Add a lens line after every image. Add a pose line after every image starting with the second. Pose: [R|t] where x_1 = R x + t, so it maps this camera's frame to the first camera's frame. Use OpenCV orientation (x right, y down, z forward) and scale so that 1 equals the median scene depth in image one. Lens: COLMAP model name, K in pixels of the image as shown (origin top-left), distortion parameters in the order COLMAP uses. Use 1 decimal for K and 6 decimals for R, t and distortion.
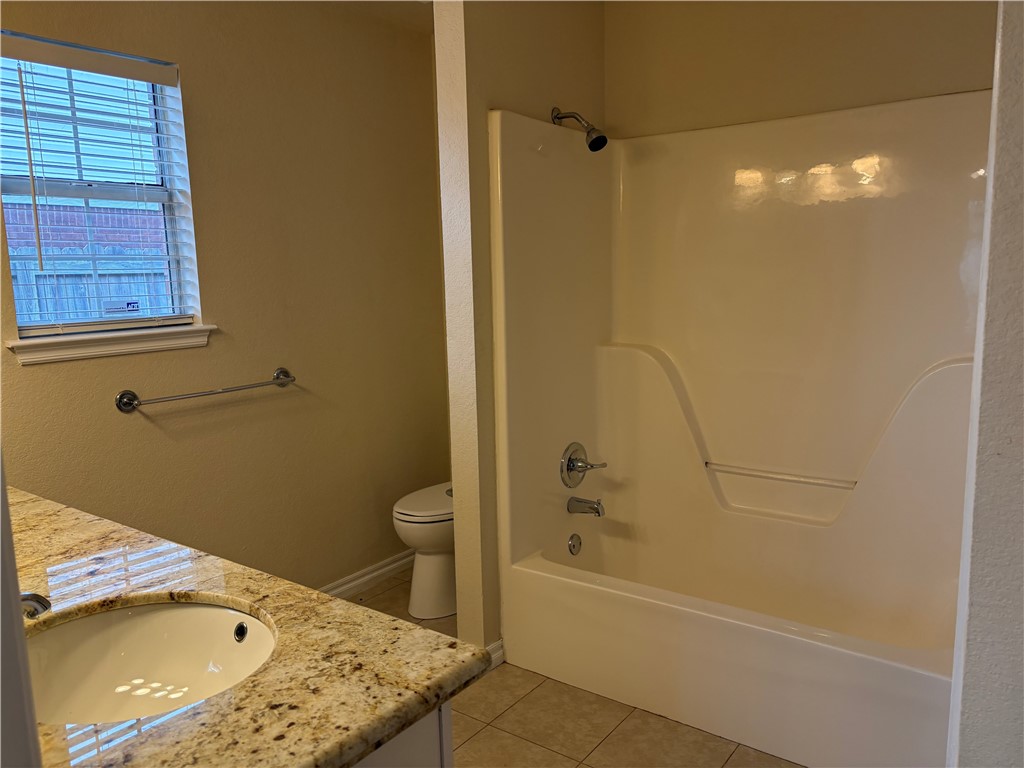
lens RADIAL K [[763.9, 0, 514.0], [0, 763.9, 381.9], [0, 0, 1]] dist [0.027301, -0.031434]
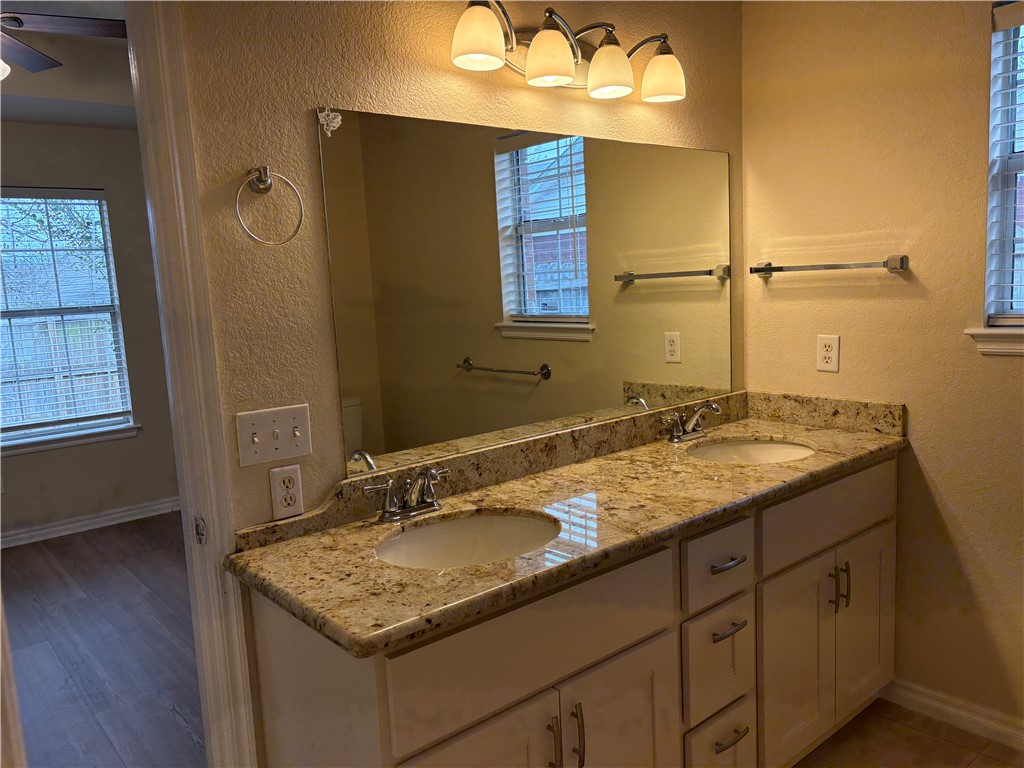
lens RADIAL K [[763.9, 0, 512.1], [0, 763.9, 385.8], [0, 0, 1]] dist [0.027301, -0.031434]
pose [[-0.213354, 0.158537, -0.964026, 0.889782], [-0.086549, 0.979799, 0.180286, -0.223665], [0.973134, 0.121901, -0.195323, 1.320026]]
